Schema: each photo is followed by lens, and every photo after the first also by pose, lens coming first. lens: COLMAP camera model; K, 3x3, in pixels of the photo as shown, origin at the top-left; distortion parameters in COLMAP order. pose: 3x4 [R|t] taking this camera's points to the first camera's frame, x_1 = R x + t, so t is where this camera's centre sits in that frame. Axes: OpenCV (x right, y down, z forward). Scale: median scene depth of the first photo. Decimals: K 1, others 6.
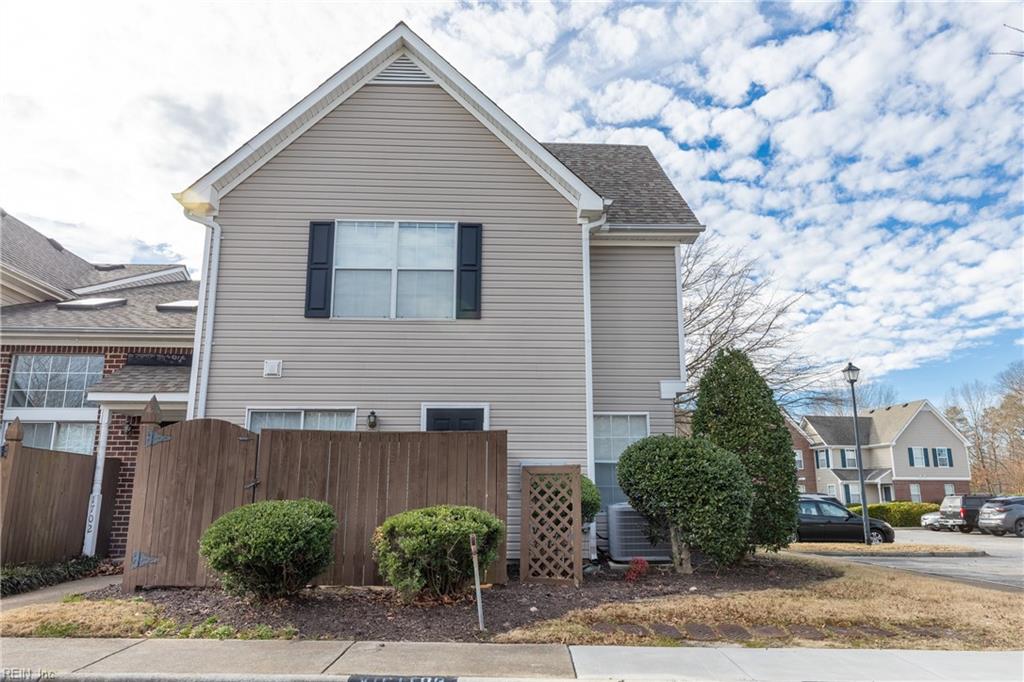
lens RADIAL K [[725.2, 0, 513.9], [0, 725.2, 339.0], [0, 0, 1]] dist [-0.002880, -0.000205]
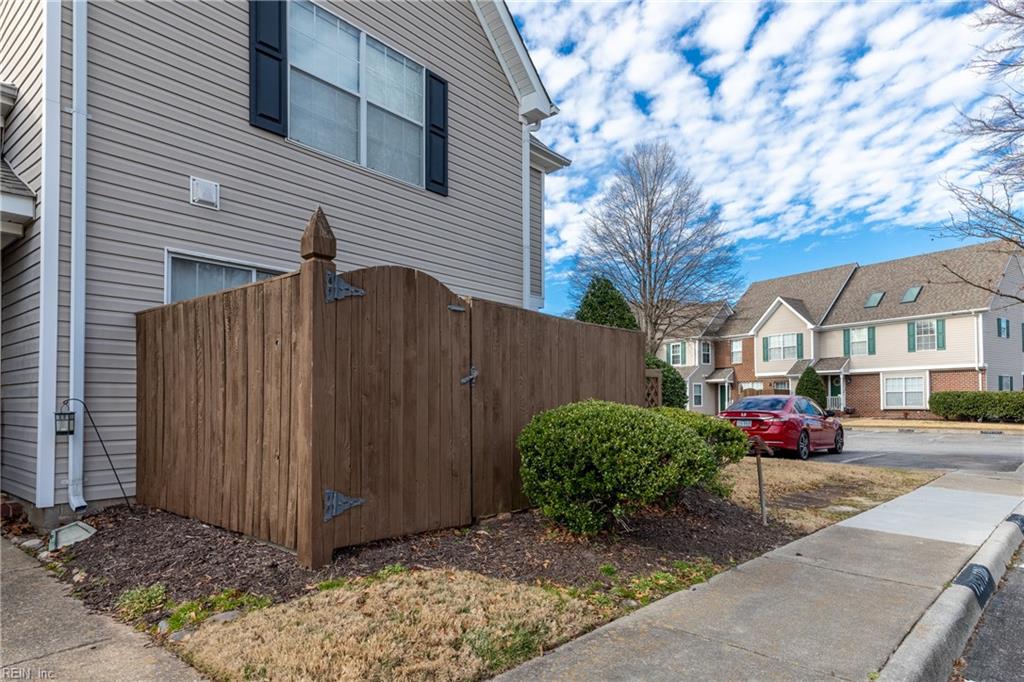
lens RADIAL K [[582.9, 0, 527.0], [0, 582.9, 389.6], [0, 0, 1]] dist [0.021992, -0.000137]
pose [[0.671587, 0.012267, 0.740824, -0.500283], [-0.165821, 0.976989, 0.134145, 0.088979], [-0.722132, -0.212935, 0.658168, 0.410875]]
